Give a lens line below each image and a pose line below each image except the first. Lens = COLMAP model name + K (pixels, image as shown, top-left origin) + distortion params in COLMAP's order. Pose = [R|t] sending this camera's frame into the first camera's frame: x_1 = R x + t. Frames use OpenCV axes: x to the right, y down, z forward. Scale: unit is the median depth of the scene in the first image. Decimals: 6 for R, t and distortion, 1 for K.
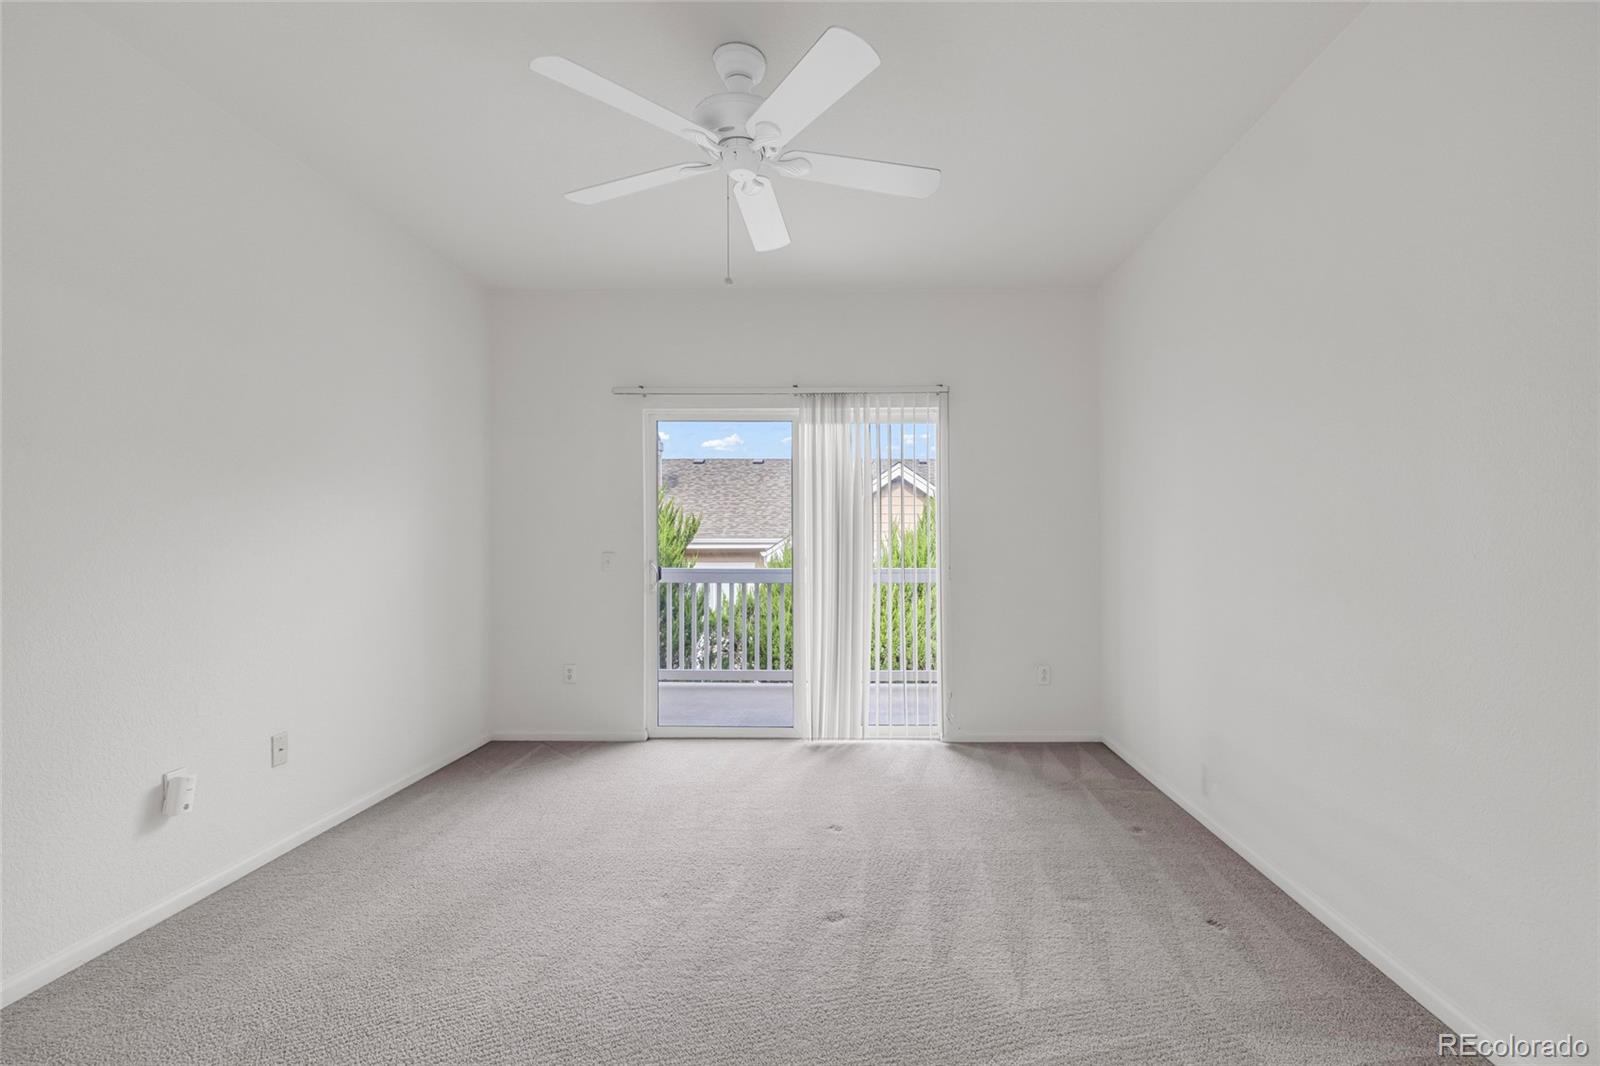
lens RADIAL K [[693.5, 0, 797.7], [0, 693.5, 536.4], [0, 0, 1]] dist [0.001309, 0.000597]
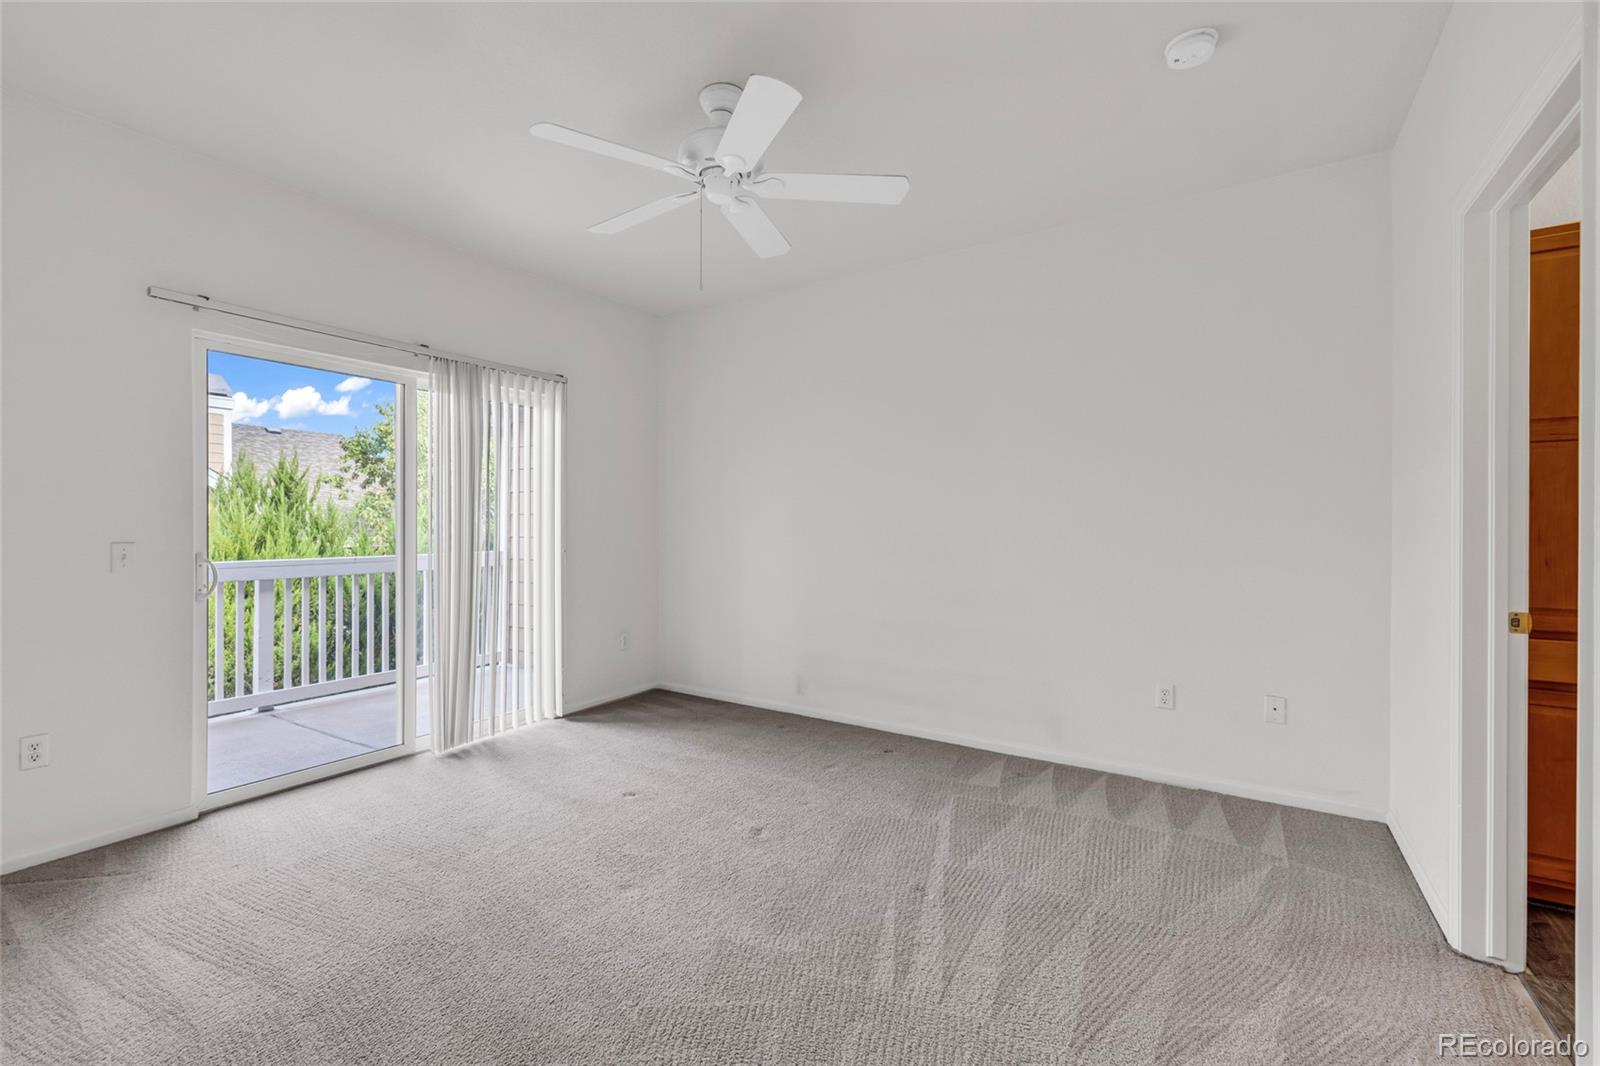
lens RADIAL K [[671.8, 0, 805.6], [0, 671.8, 529.7], [0, 0, 1]] dist [-0.000496, 0.000245]
pose [[0.535084, -0.001655, 0.844797, -0.470863], [-0.009381, 0.999925, 0.007901, 0.000101], [-0.844747, -0.012153, 0.535028, 0.152717]]
